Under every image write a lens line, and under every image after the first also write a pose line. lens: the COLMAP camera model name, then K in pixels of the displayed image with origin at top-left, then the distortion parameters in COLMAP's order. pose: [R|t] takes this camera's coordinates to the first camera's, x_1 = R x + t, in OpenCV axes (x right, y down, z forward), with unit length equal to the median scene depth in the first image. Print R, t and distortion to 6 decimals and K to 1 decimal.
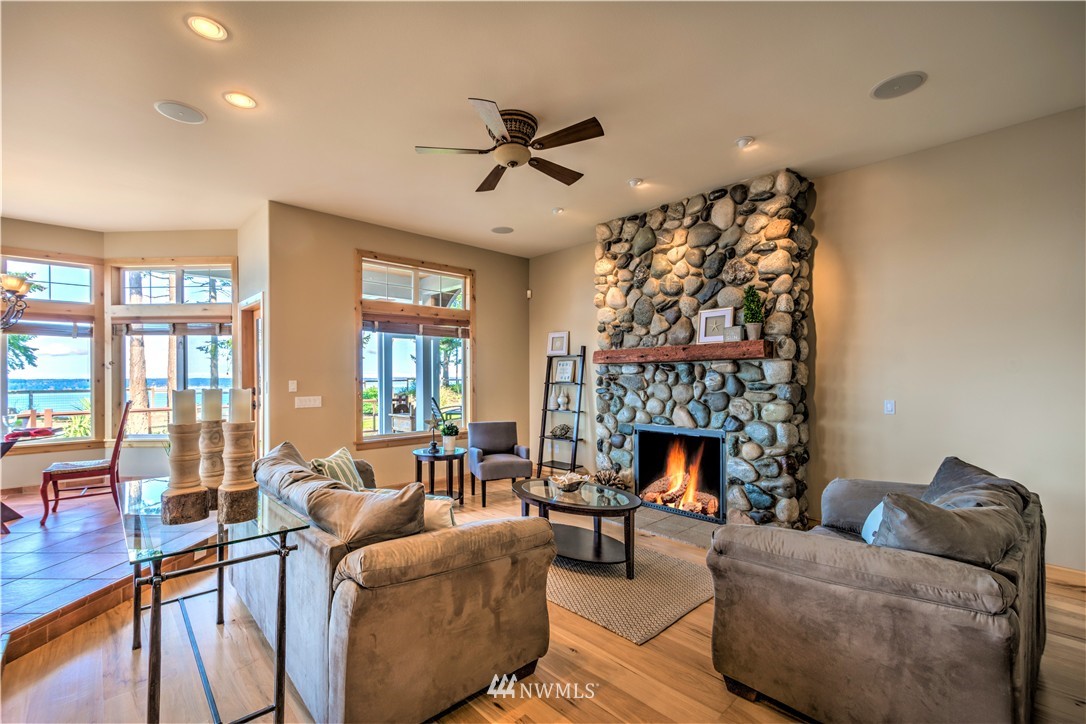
lens RADIAL K [[472.7, 0, 536.0], [0, 472.7, 372.7], [0, 0, 1]] dist [0.002039, 0.000094]
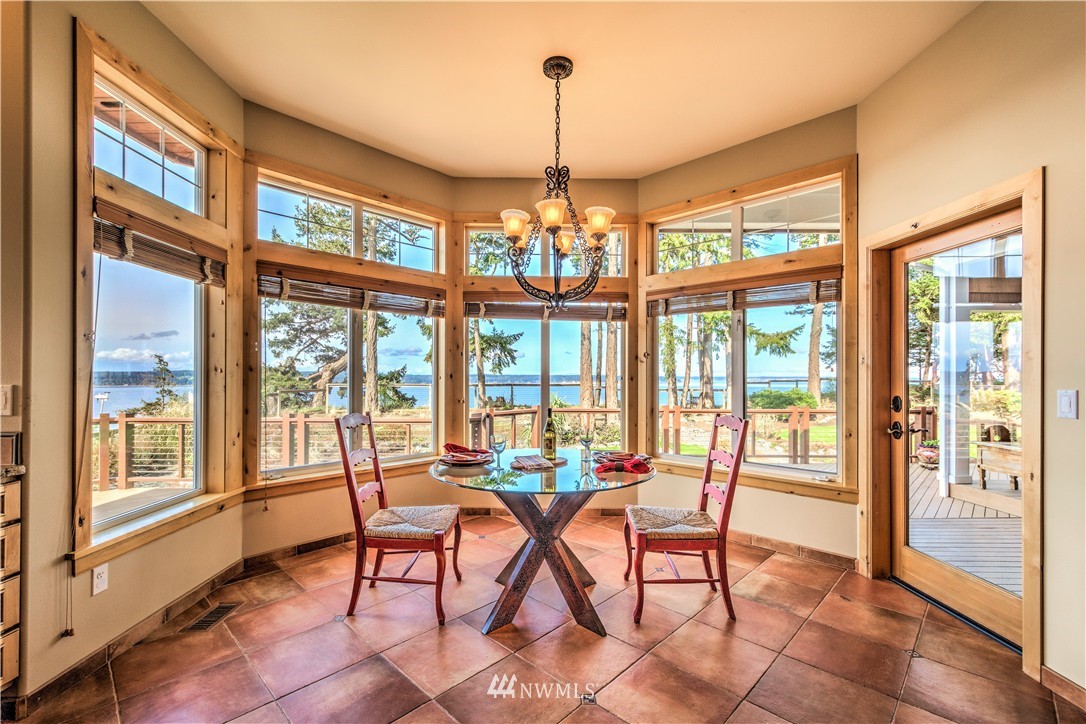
lens RADIAL K [[472.7, 0, 536.0], [0, 472.7, 372.7], [0, 0, 1]] dist [0.002039, 0.000094]
pose [[0.735707, 0.007123, -0.677263, -0.526320], [-0.005002, 0.999975, 0.005084, 0.004866], [0.677282, -0.000353, 0.735723, 0.345522]]
